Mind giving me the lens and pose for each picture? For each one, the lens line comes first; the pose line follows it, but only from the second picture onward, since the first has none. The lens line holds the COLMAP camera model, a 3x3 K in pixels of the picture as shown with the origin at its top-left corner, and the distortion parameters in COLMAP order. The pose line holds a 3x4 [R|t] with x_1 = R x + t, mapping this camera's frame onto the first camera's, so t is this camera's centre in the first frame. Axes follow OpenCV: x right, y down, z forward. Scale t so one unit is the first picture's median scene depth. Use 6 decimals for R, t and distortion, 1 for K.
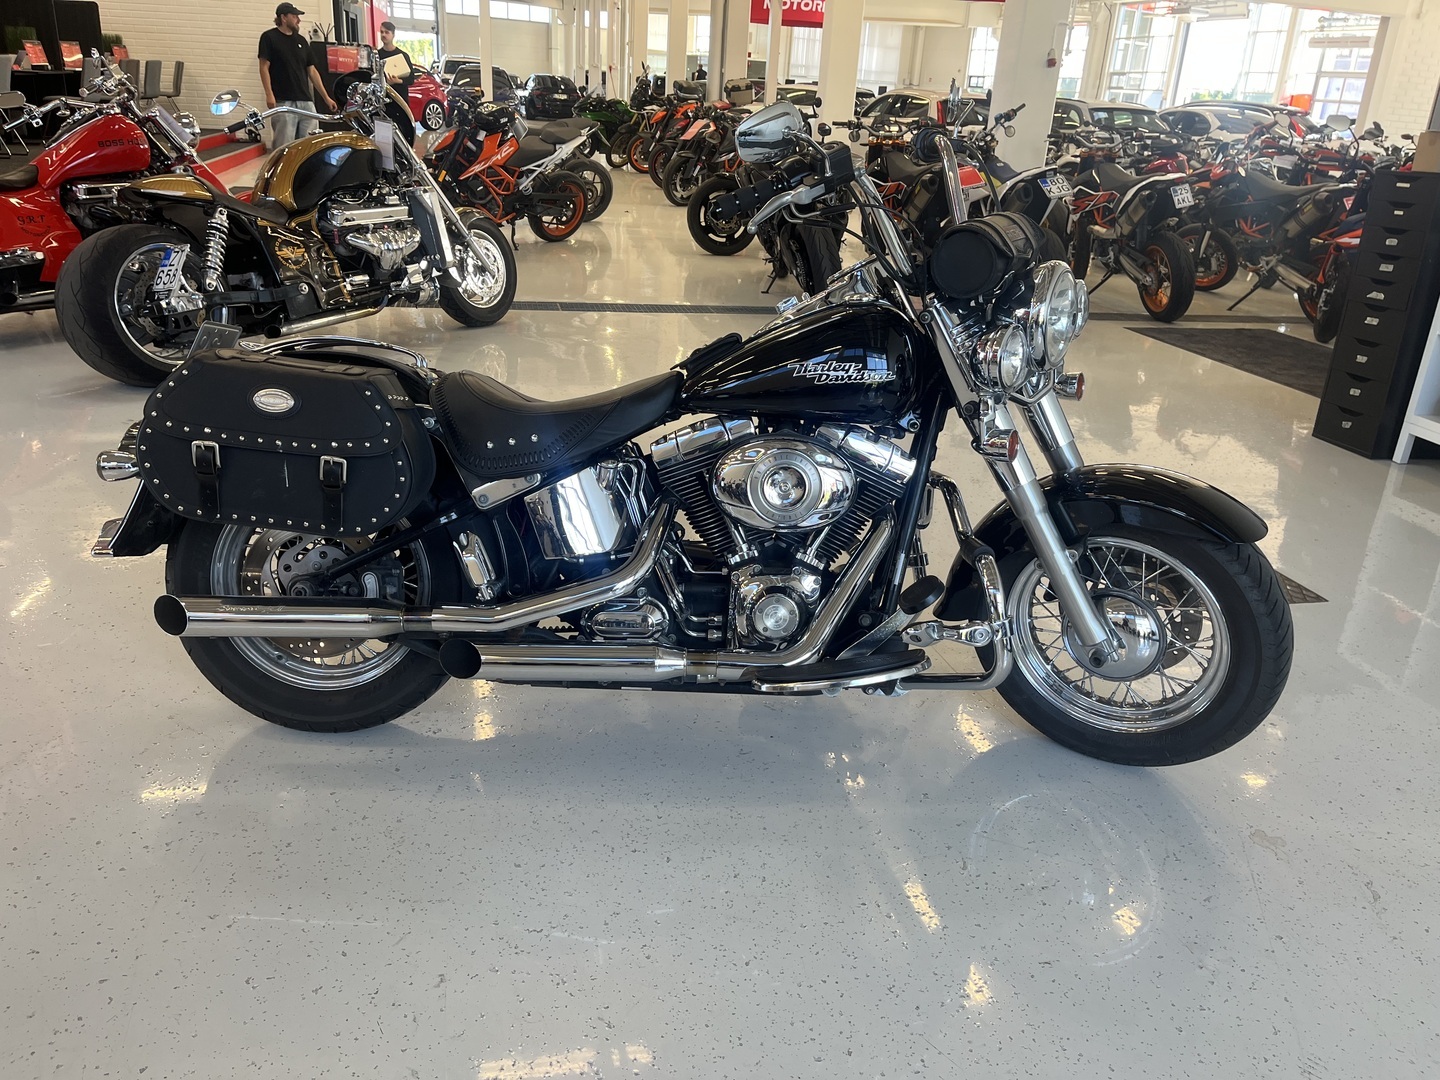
lens RADIAL K [[1090.4, 0, 718.1], [0, 1090.4, 539.0], [0, 0, 1]] dist [0.064516, -0.098601]
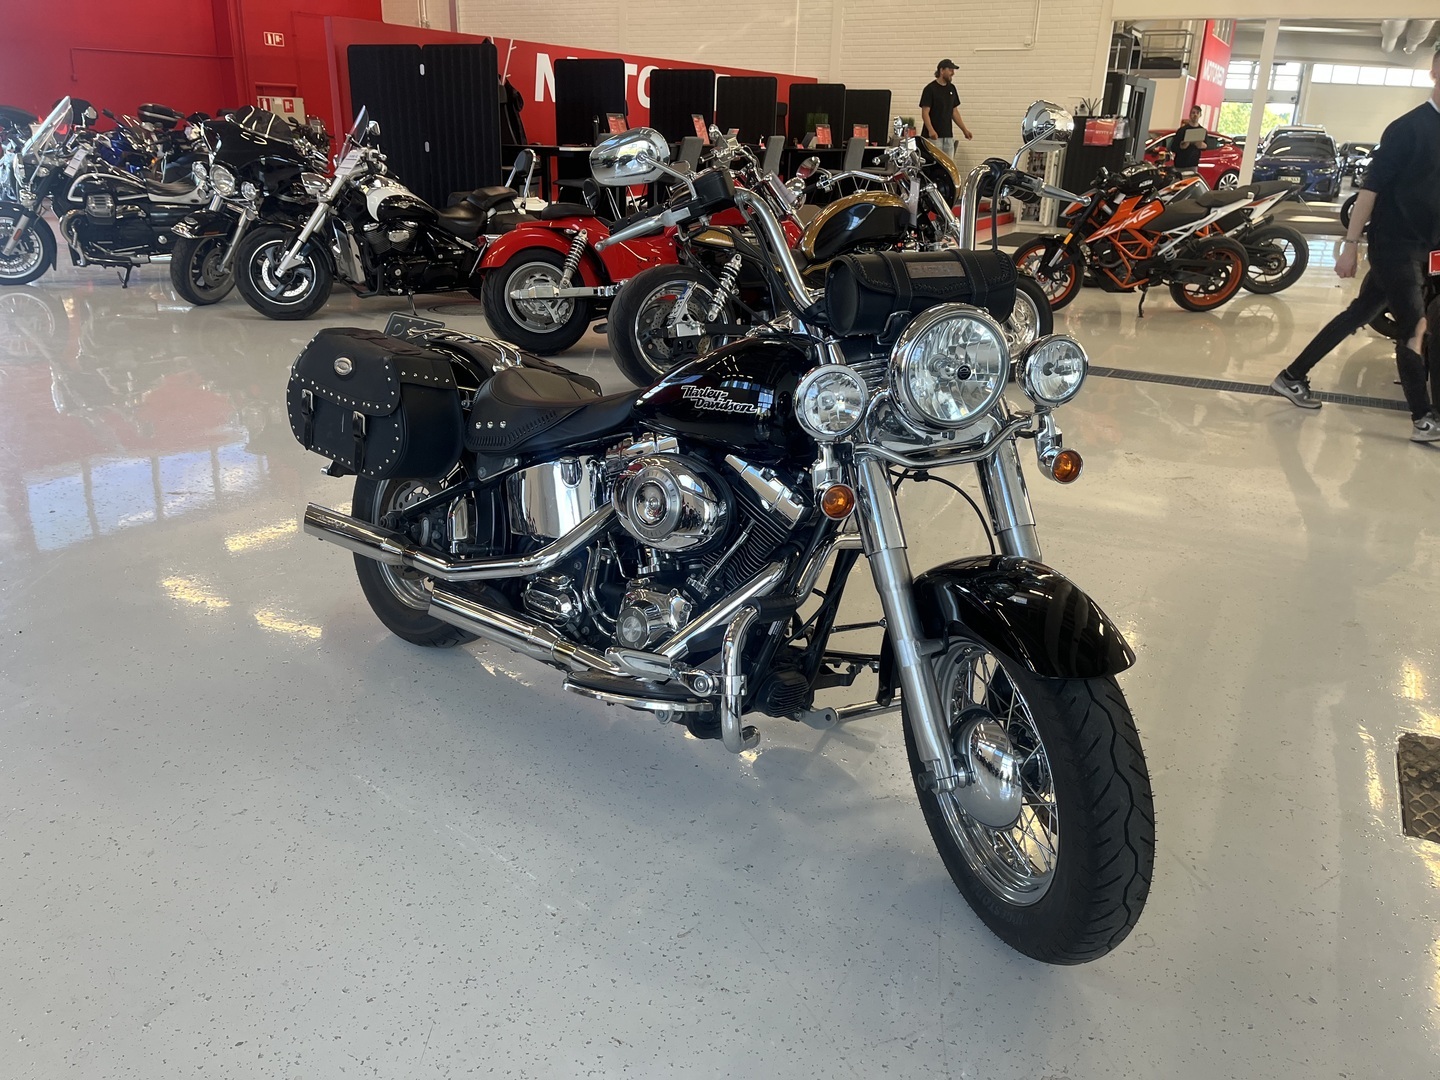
lens RADIAL K [[1090.4, 0, 718.1], [0, 1090.4, 539.0], [0, 0, 1]] dist [0.064516, -0.098601]
pose [[0.749446, 0.192517, -0.633457, 0.190053], [-0.231600, 0.972572, 0.021572, -0.013108], [0.620236, 0.130541, 0.773477, 0.065842]]
